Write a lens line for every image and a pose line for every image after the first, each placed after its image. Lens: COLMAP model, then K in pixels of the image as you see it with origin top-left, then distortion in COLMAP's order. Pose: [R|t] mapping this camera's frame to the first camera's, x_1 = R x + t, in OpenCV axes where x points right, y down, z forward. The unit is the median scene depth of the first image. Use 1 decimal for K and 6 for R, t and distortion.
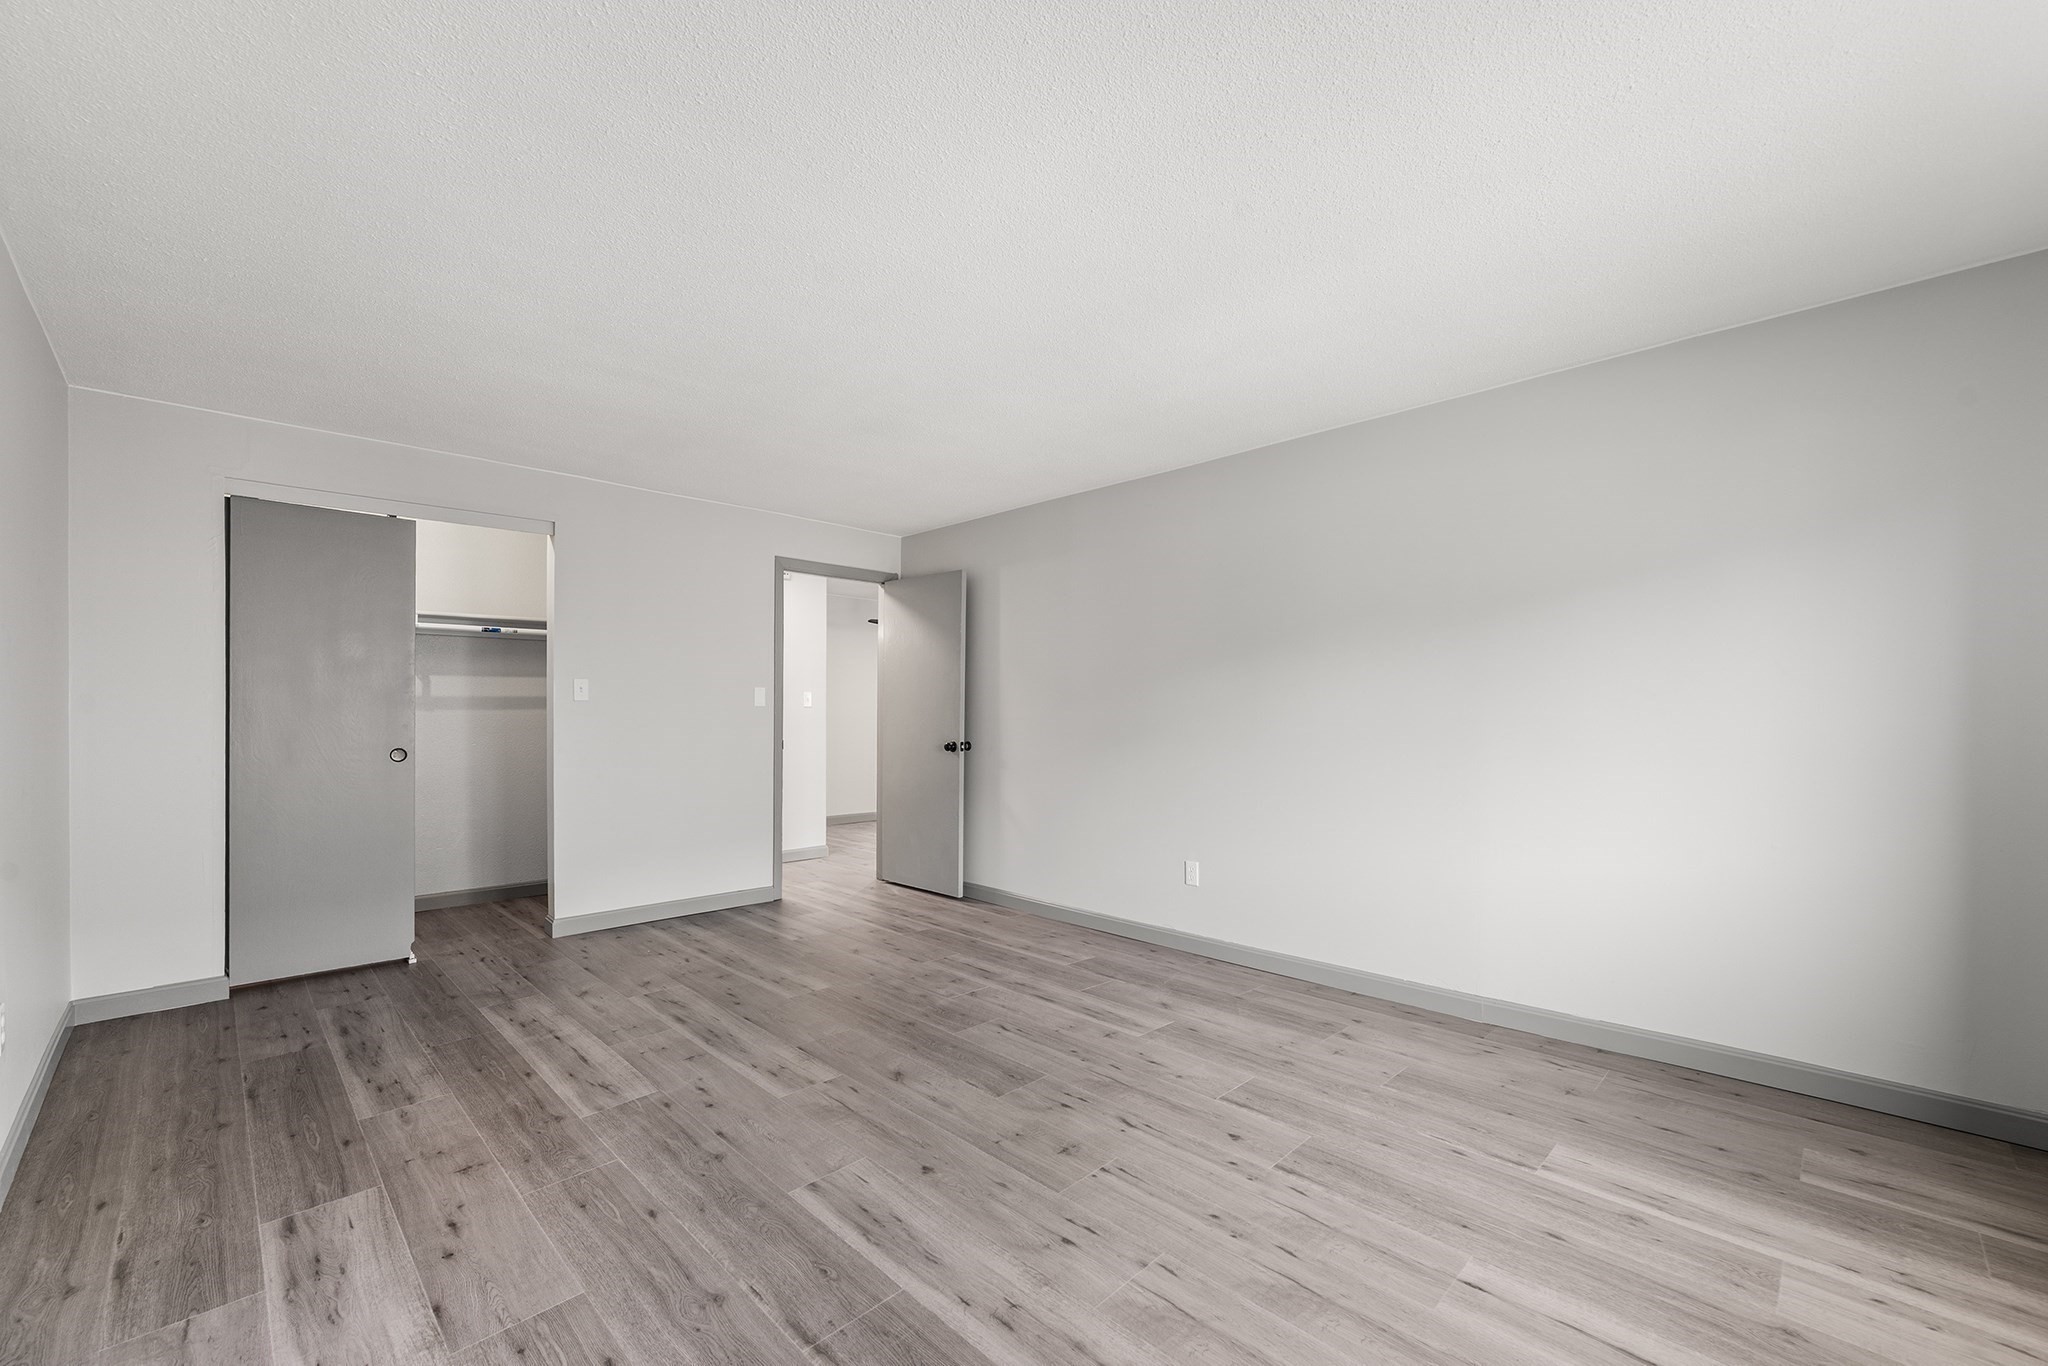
lens RADIAL K [[825.7, 0, 1017.8], [0, 825.7, 725.2], [0, 0, 1]] dist [-0.002292, -0.001283]
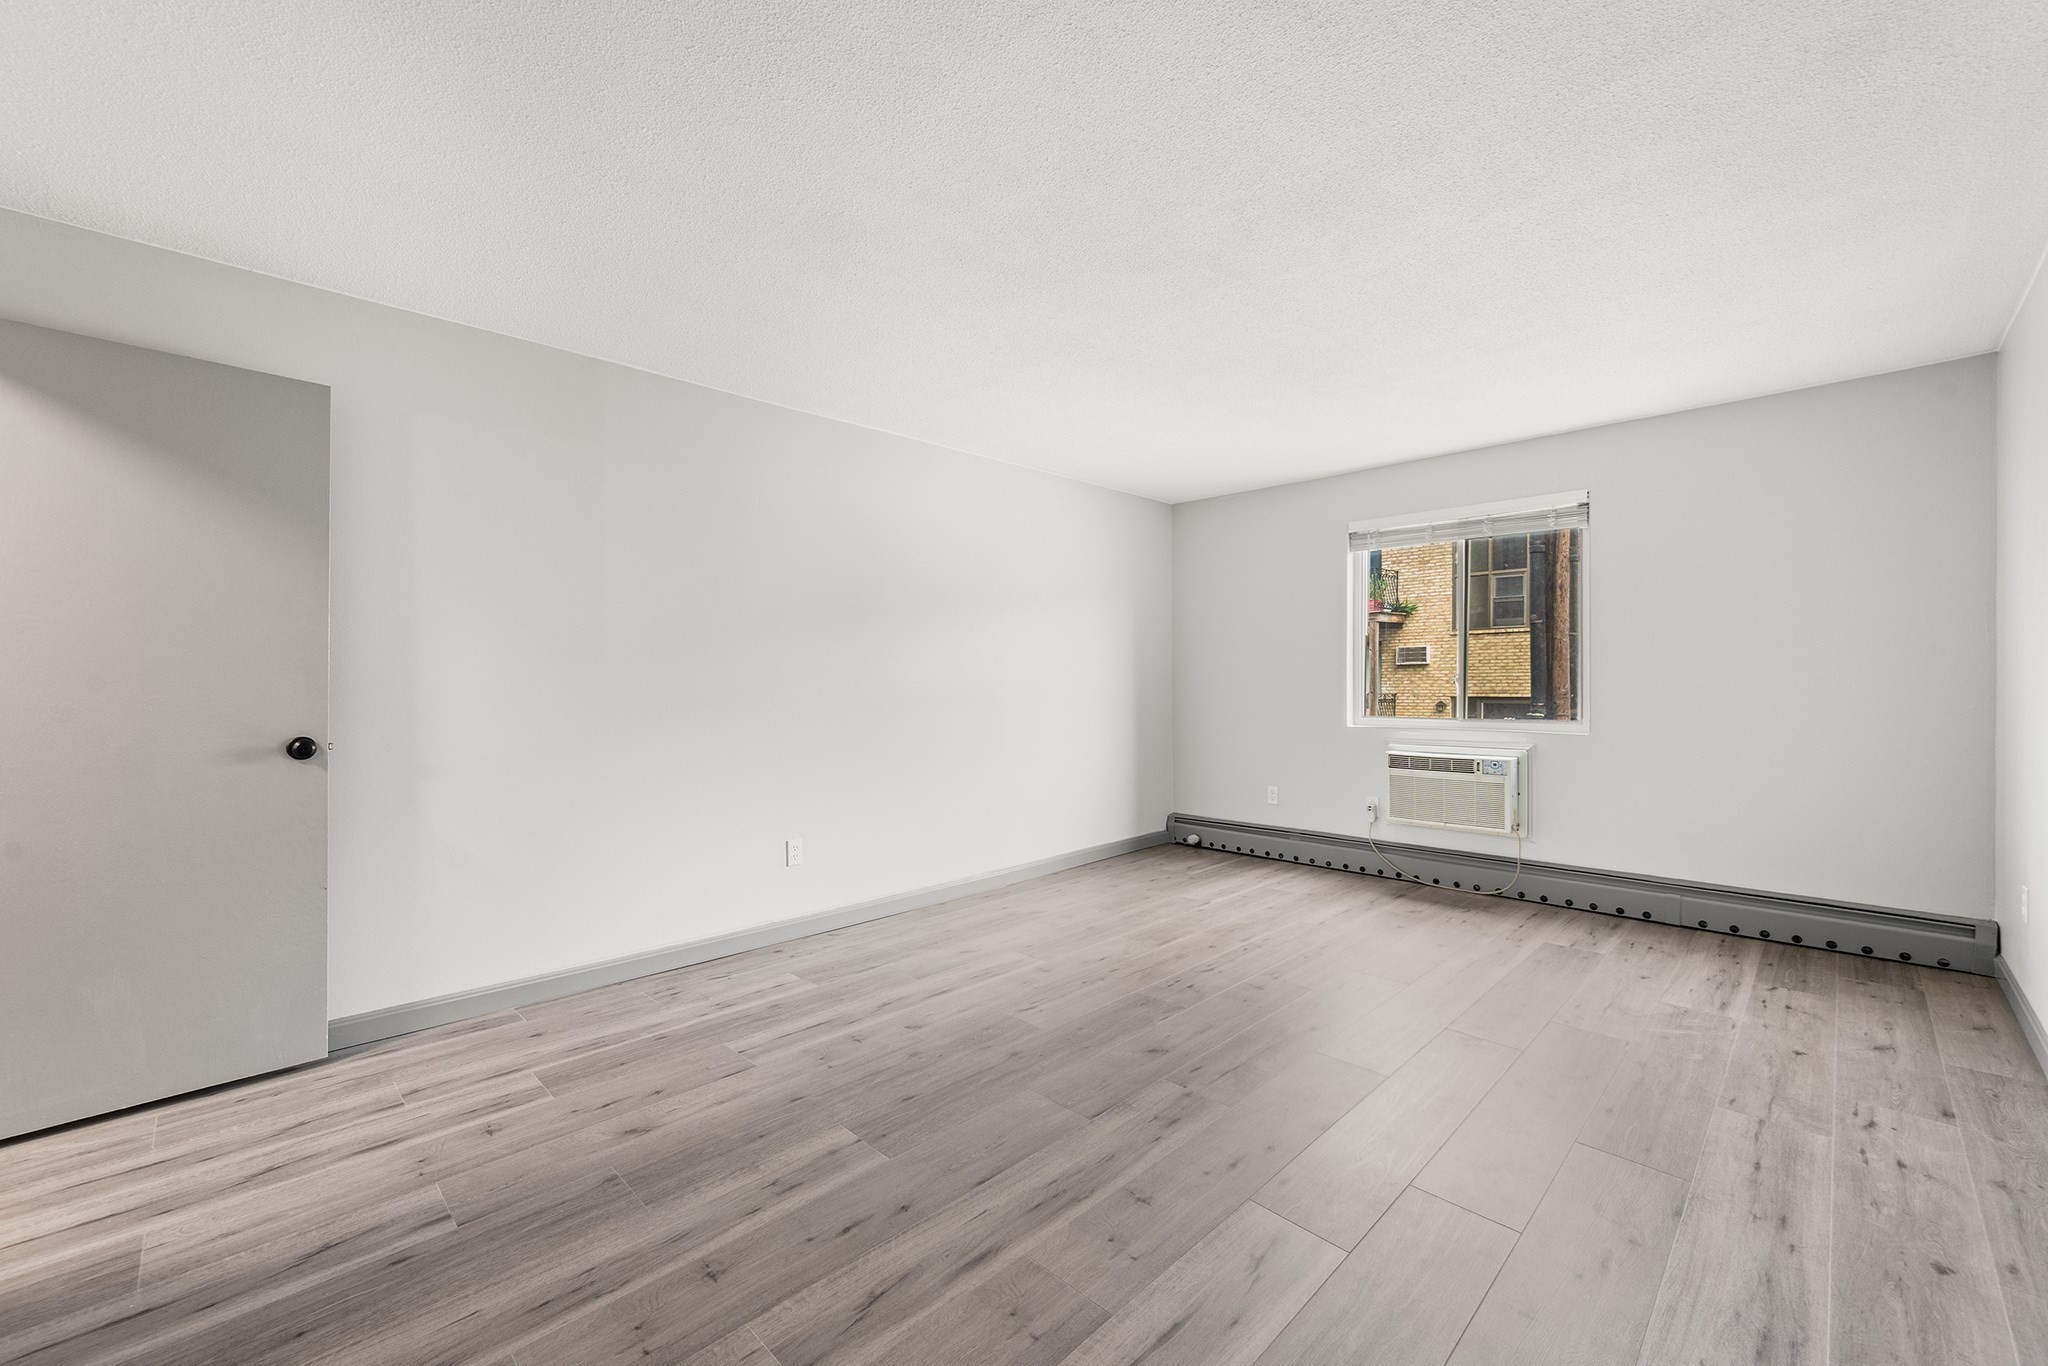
lens RADIAL K [[825.7, 0, 1036.6], [0, 825.7, 679.0], [0, 0, 1]] dist [-0.002292, -0.001283]
pose [[-0.010040, 0.002202, 0.999947, -0.948310], [0.021131, 0.999775, -0.001989, -0.008004], [-0.999726, 0.021110, -0.010085, 0.978576]]
